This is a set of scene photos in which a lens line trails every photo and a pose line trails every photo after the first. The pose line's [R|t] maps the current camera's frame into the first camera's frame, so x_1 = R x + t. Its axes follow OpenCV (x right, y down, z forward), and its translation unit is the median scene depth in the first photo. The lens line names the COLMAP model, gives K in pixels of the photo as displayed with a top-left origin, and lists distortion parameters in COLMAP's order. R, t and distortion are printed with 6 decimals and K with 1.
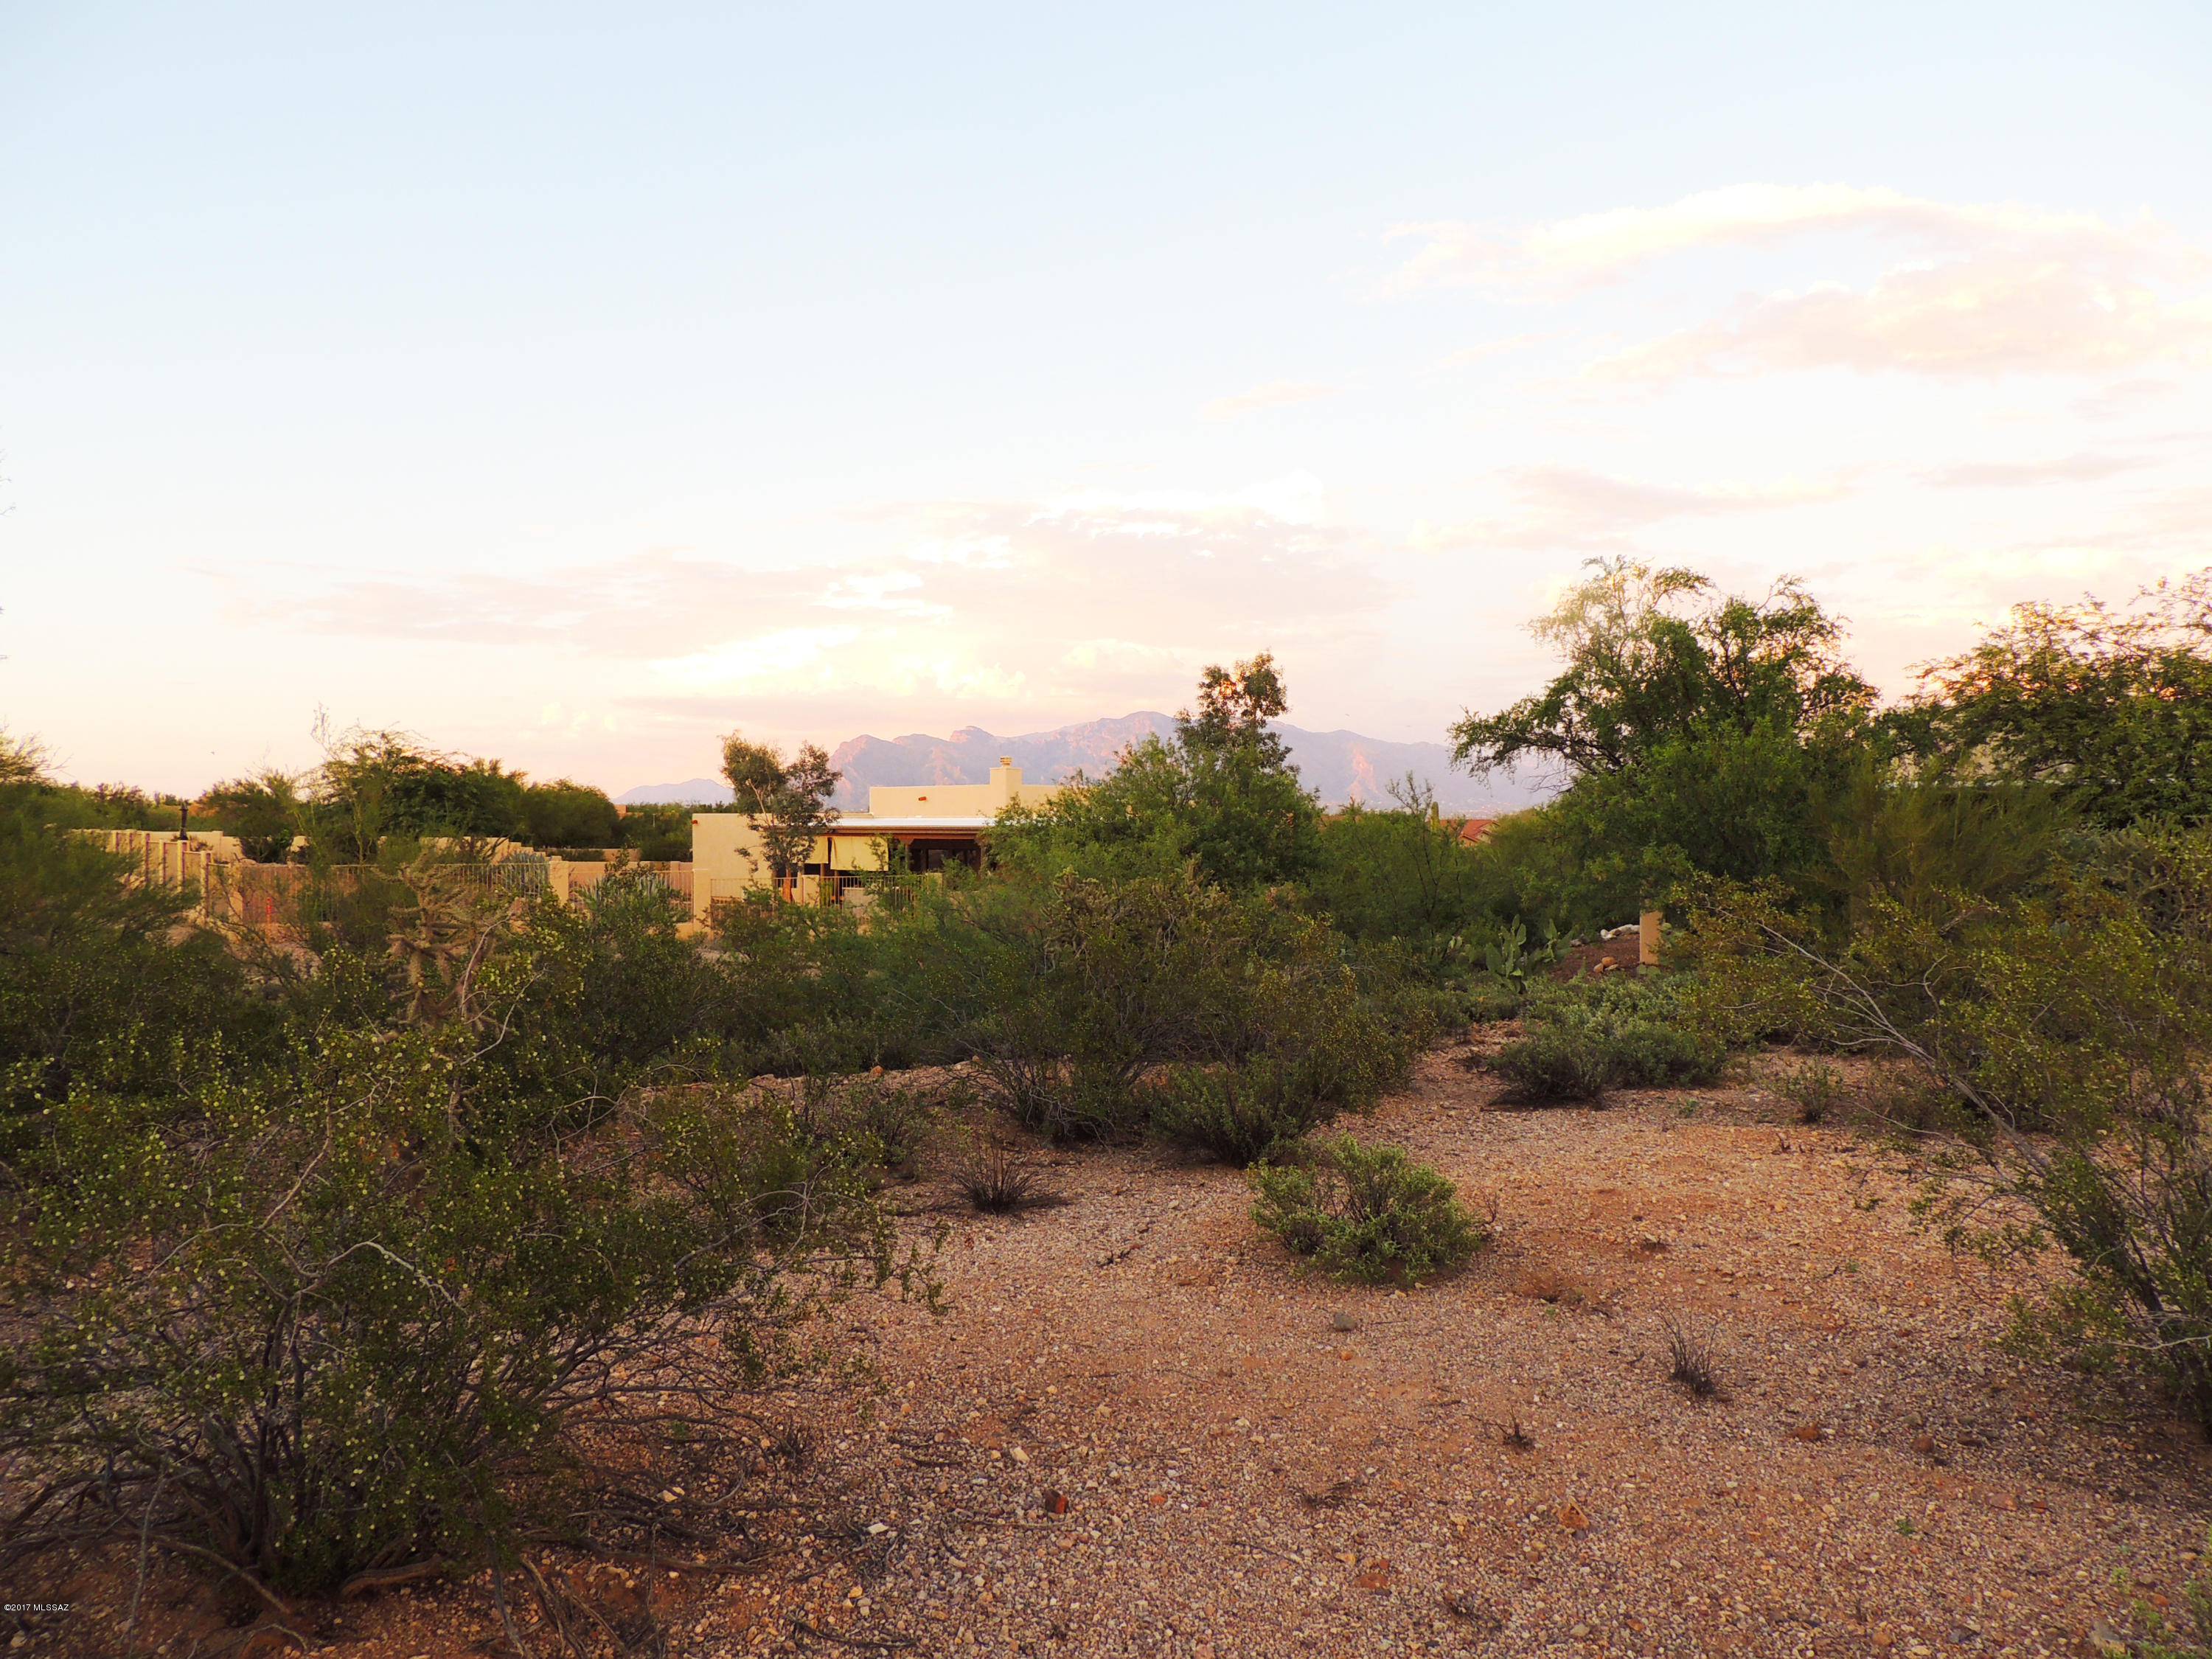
lens RADIAL K [[1550.4, 0, 1106.0], [0, 1550.4, 829.5], [0, 0, 1]] dist [-0.006361, -0.000810]
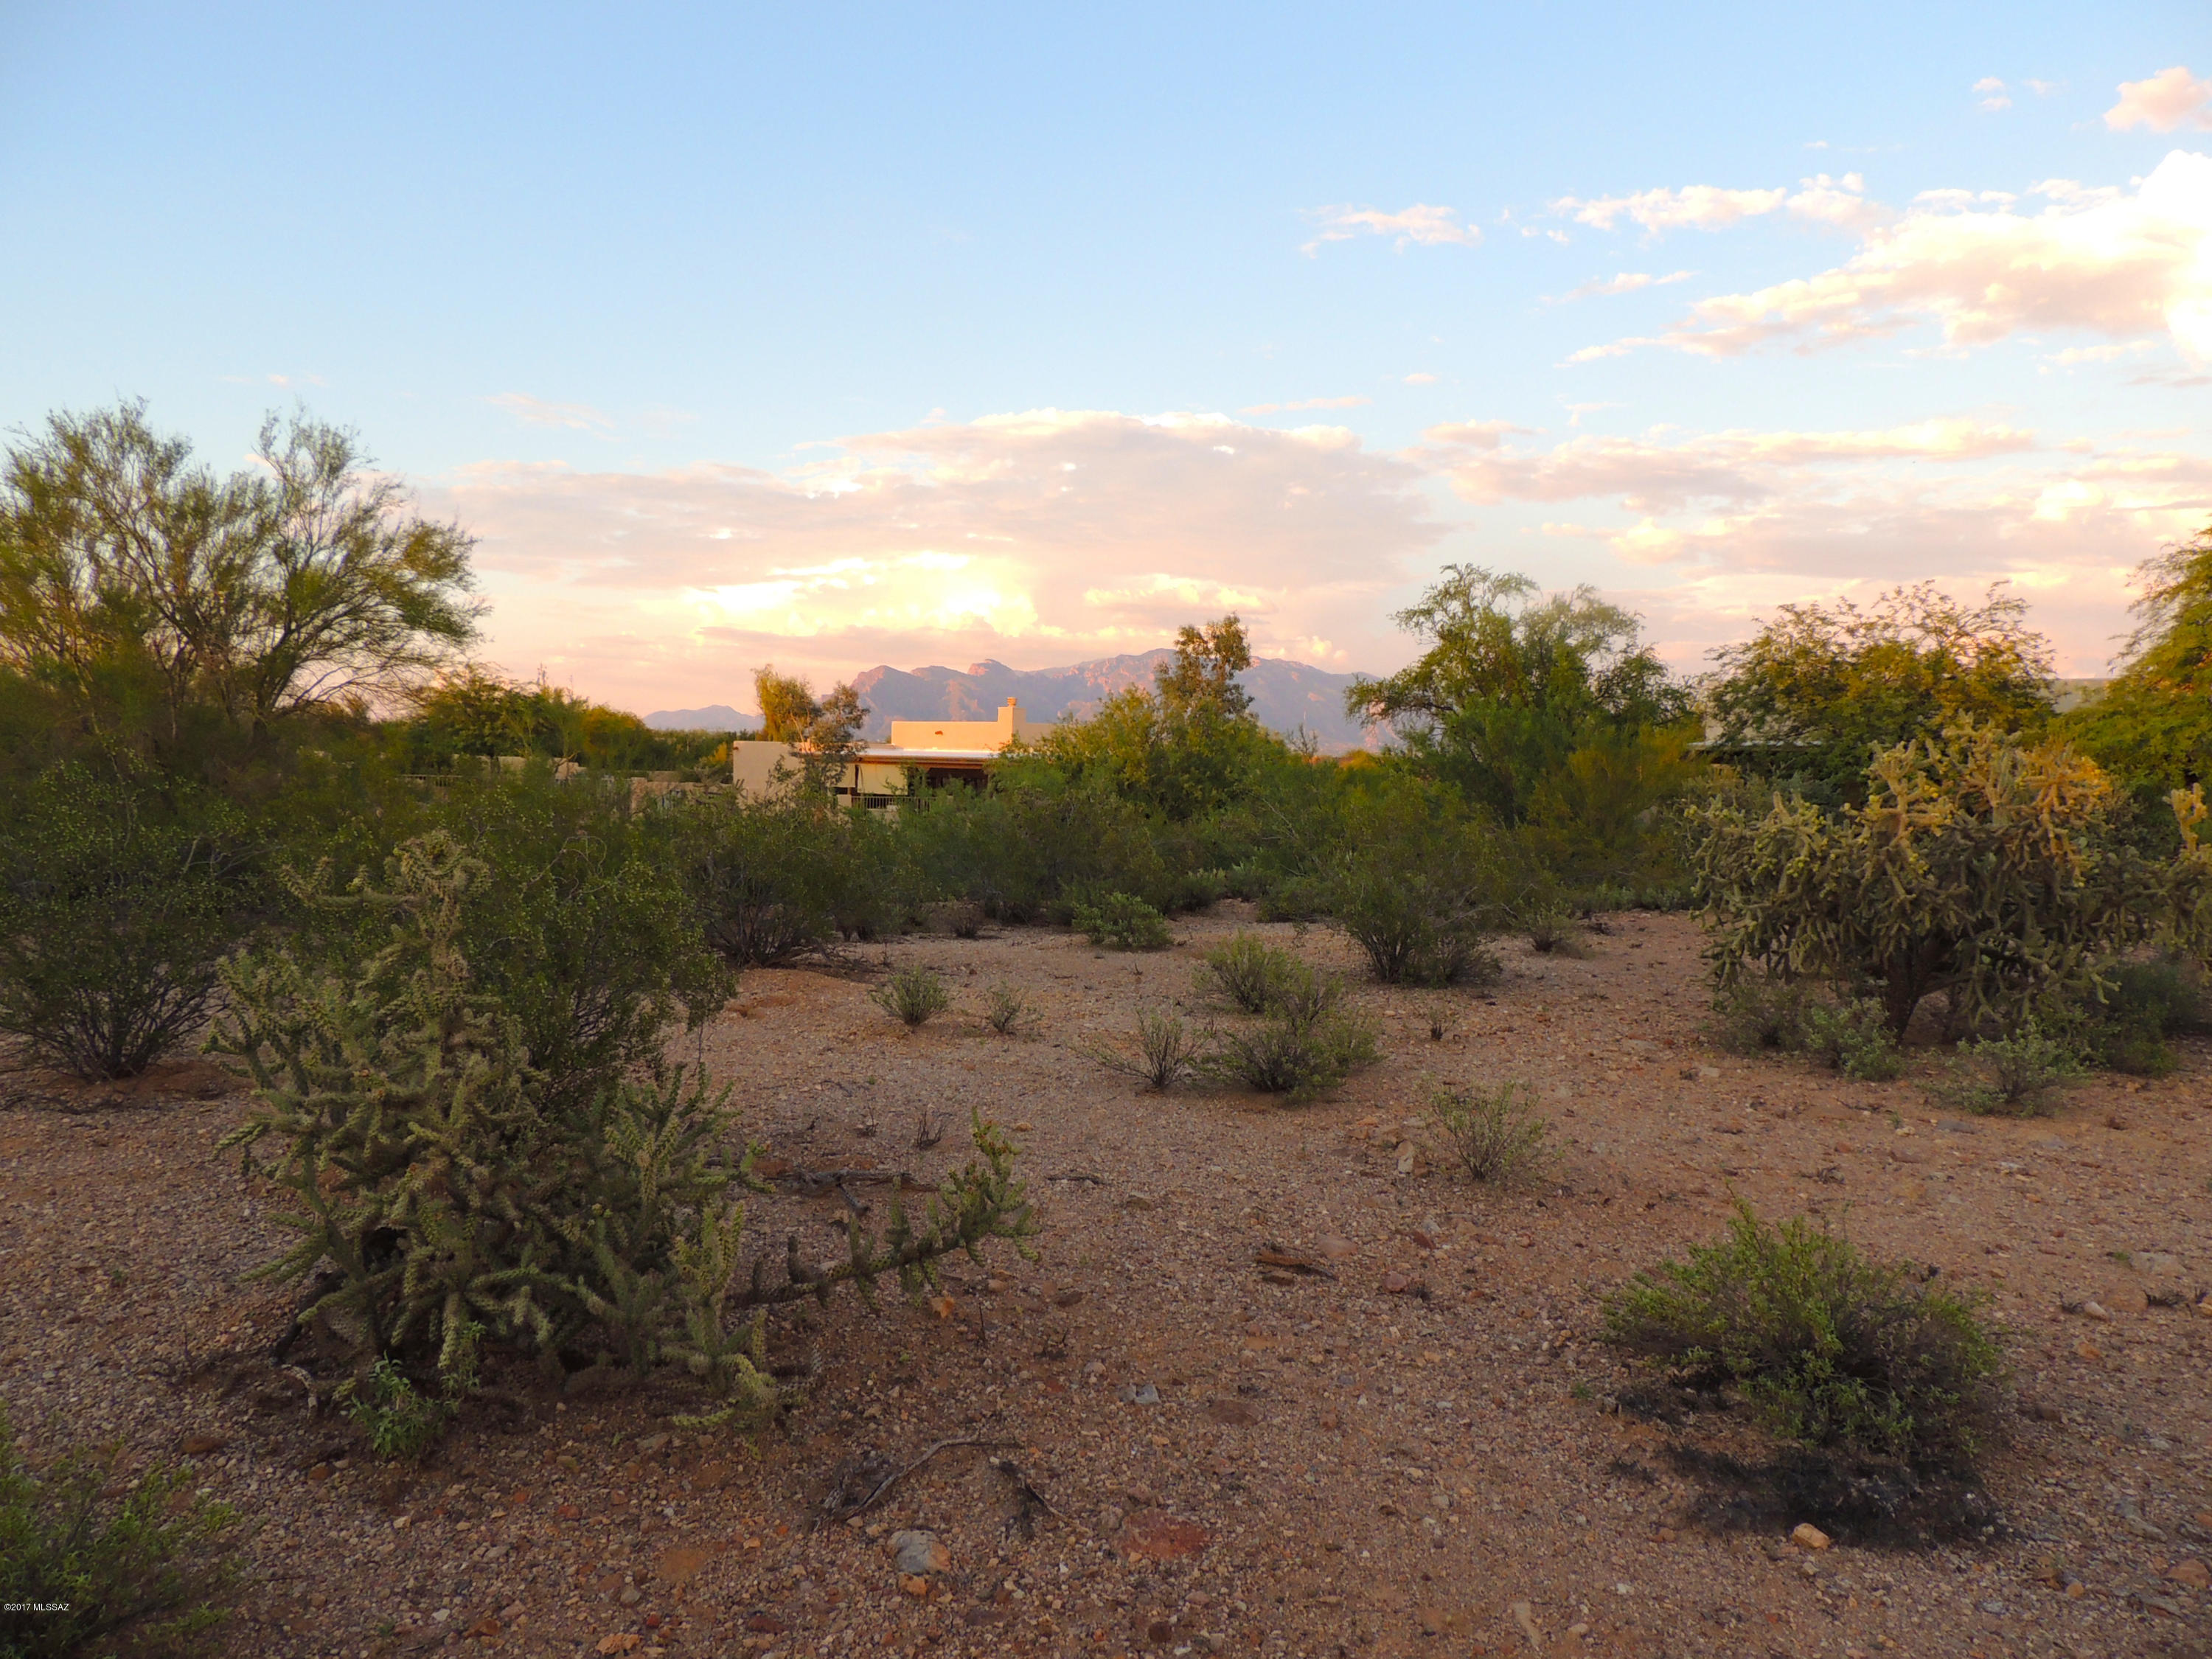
lens RADIAL K [[1550.4, 0, 1106.0], [0, 1550.4, 829.5], [0, 0, 1]] dist [-0.006361, -0.000810]
pose [[0.999632, 0.025468, -0.009340, 0.021899], [-0.025064, 0.998840, 0.041113, 0.001607], [0.010376, -0.040863, 0.999111, -0.179693]]
